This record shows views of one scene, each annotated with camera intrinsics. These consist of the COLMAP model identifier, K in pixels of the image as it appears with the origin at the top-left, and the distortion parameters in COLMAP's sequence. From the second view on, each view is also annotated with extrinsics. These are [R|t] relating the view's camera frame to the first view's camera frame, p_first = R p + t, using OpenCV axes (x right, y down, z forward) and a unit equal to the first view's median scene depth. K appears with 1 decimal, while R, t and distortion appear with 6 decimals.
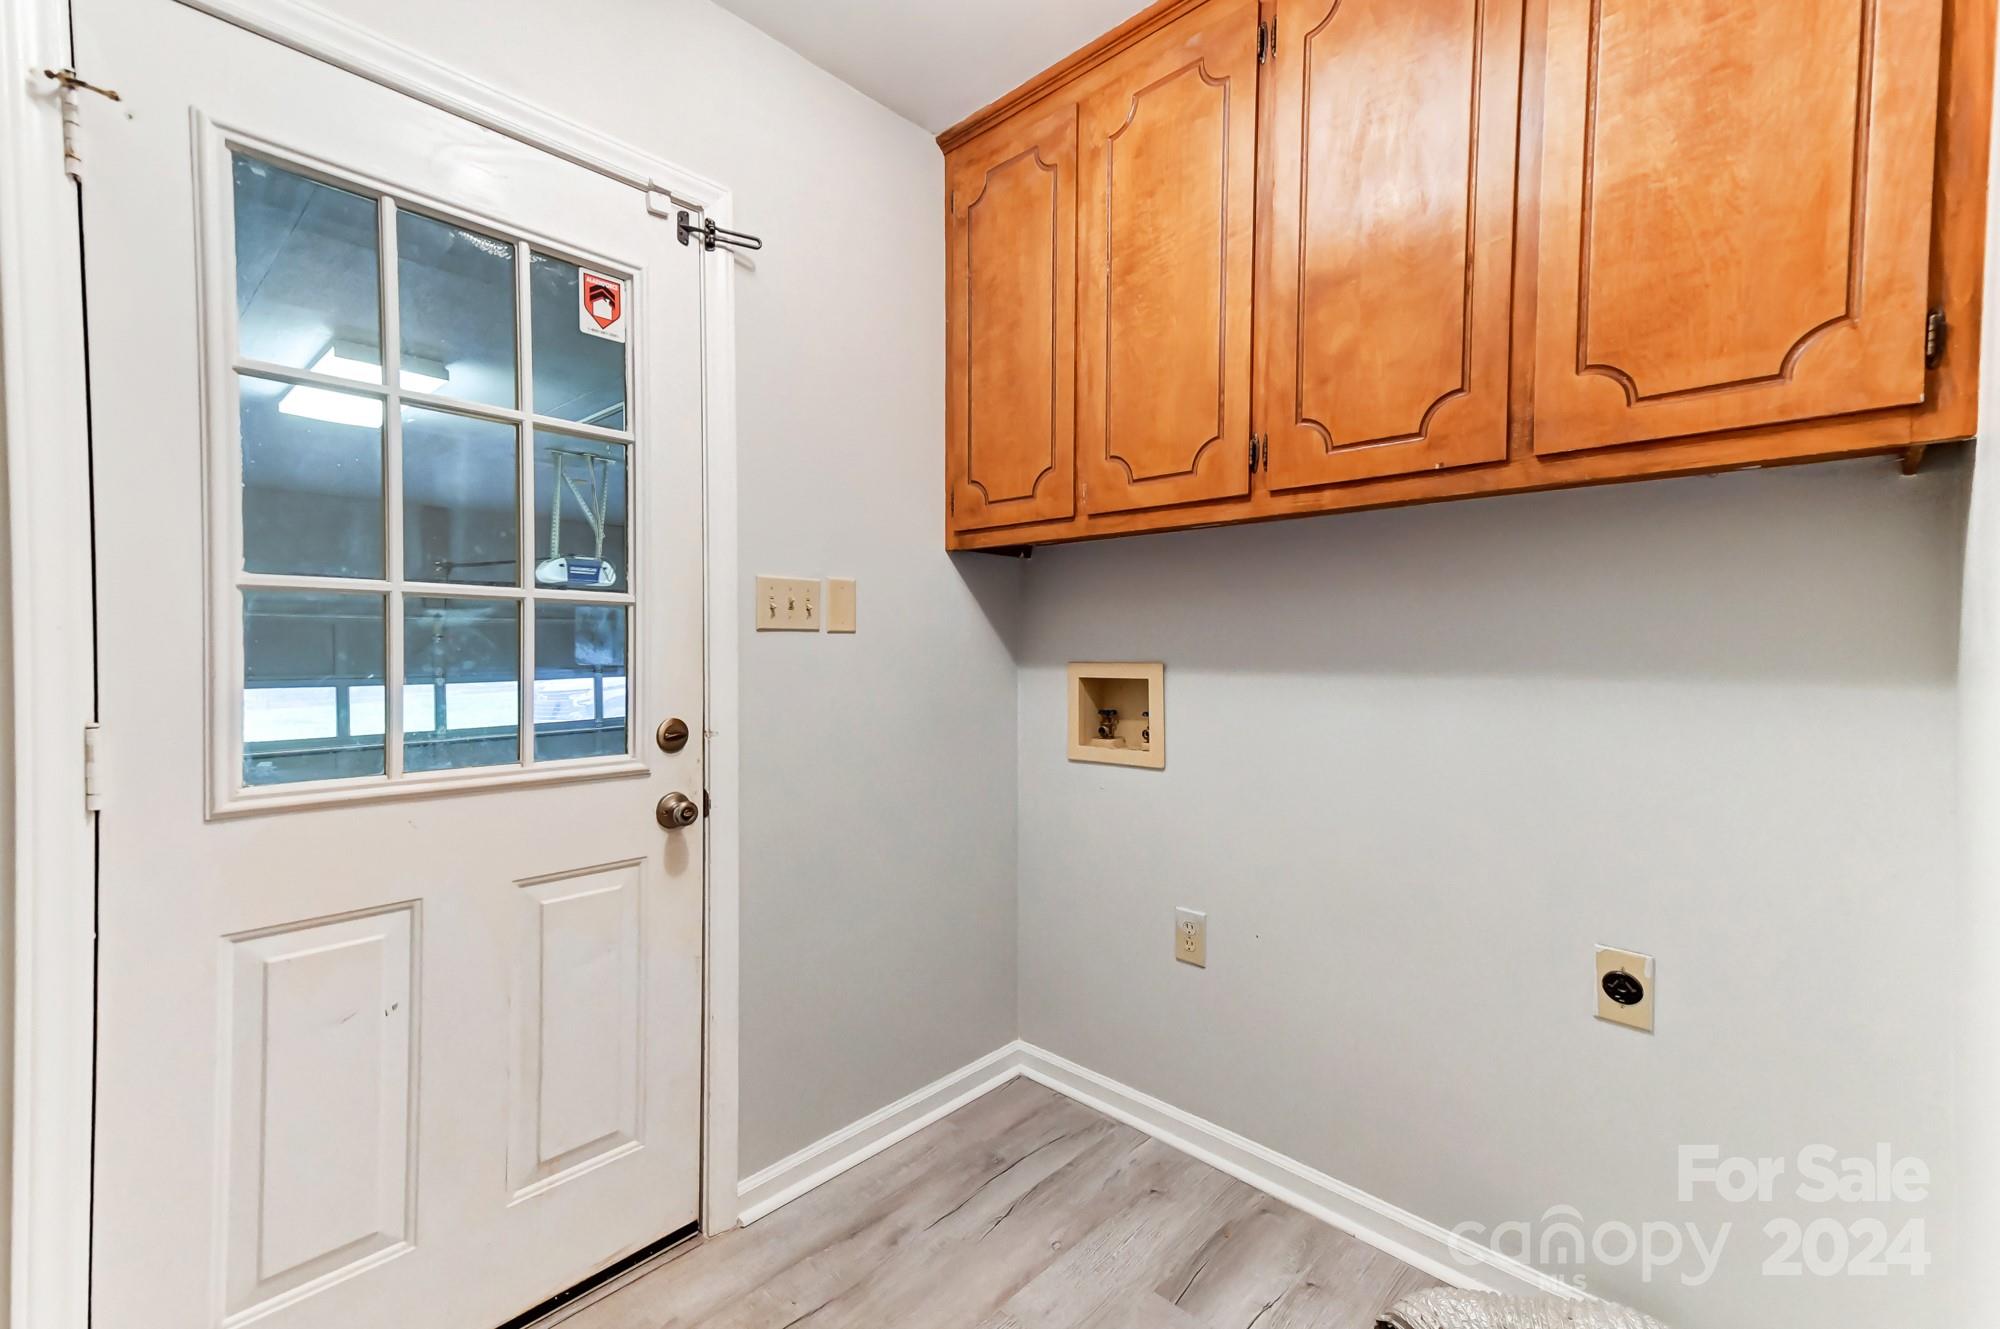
lens RADIAL K [[856.7, 0, 989.8], [0, 856.7, 649.9], [0, 0, 1]] dist [0.027441, -0.000407]
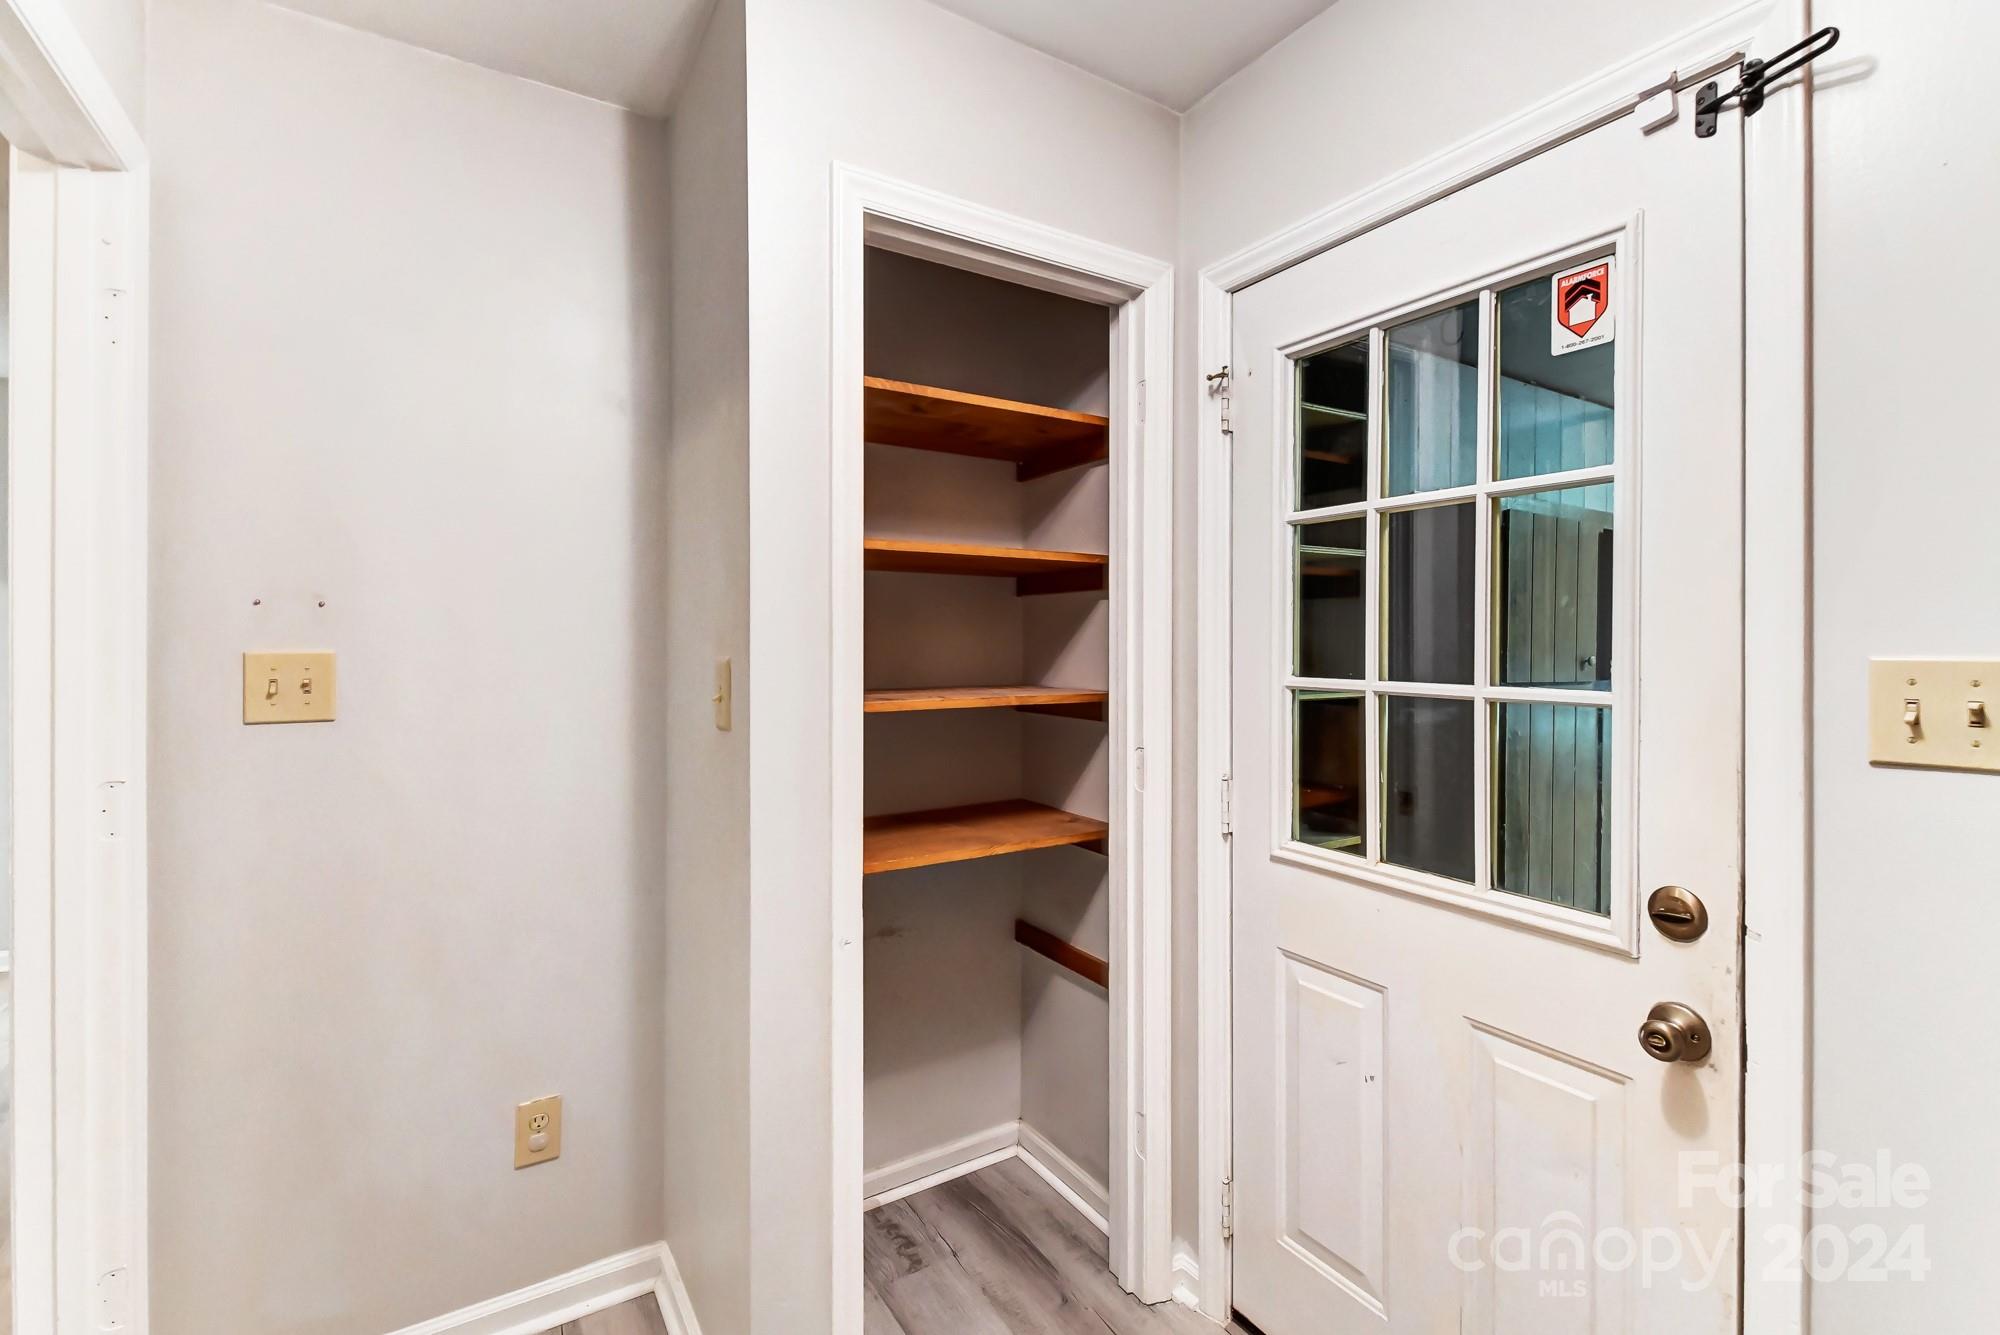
lens RADIAL K [[887.1, 0, 1009.8], [0, 887.1, 669.1], [0, 0, 1]] dist [-0.011867, -0.001386]
pose [[-0.259177, 0.004468, -0.965819, 0.410477], [-0.029716, 0.999479, 0.012598, -0.079563], [0.965373, 0.031966, -0.258909, 0.722041]]
